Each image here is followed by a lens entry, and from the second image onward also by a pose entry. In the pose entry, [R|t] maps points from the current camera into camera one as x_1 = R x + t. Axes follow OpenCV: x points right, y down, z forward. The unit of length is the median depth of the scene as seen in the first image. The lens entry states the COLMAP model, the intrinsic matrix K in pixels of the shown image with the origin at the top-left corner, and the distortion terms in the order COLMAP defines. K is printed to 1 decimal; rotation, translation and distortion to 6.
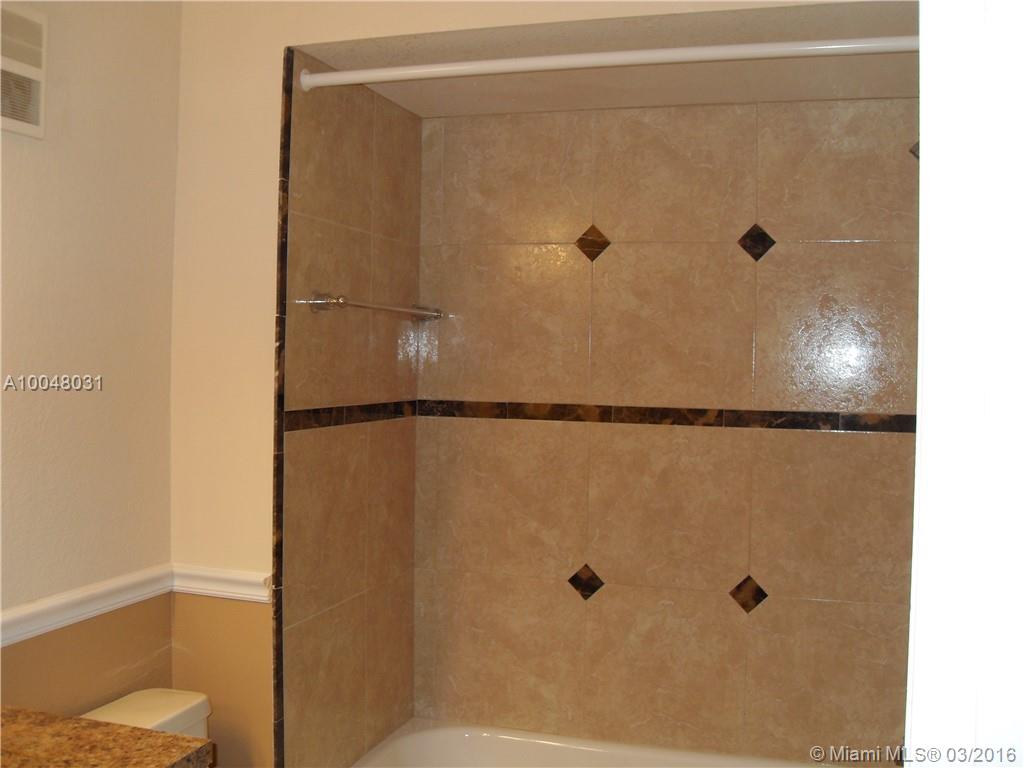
lens RADIAL K [[1092.2, 0, 510.9], [0, 1092.2, 384.6], [0, 0, 1]] dist [-0.140828, 0.000000]
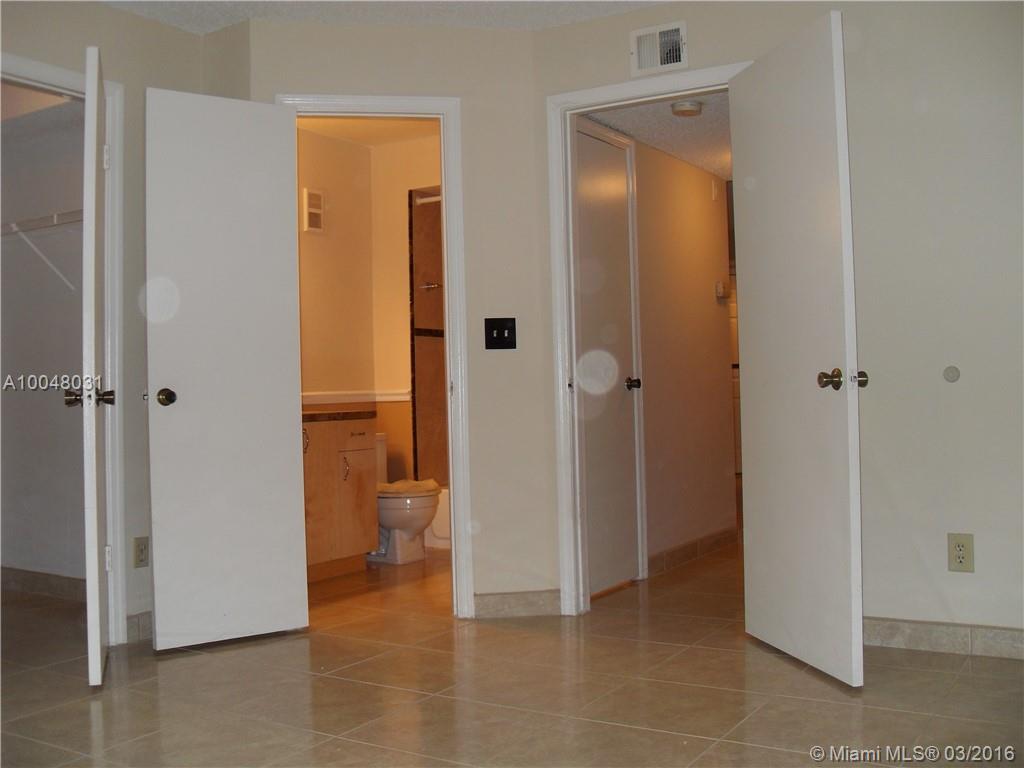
lens RADIAL K [[1092.2, 0, 511.6], [0, 1092.2, 382.5], [0, 0, 1]] dist [-0.140828, 0.000000]
pose [[0.972925, -0.046343, -0.226426, 0.615704], [0.037458, 0.998356, -0.043382, 0.281602], [0.228064, 0.033726, 0.973062, -1.519689]]
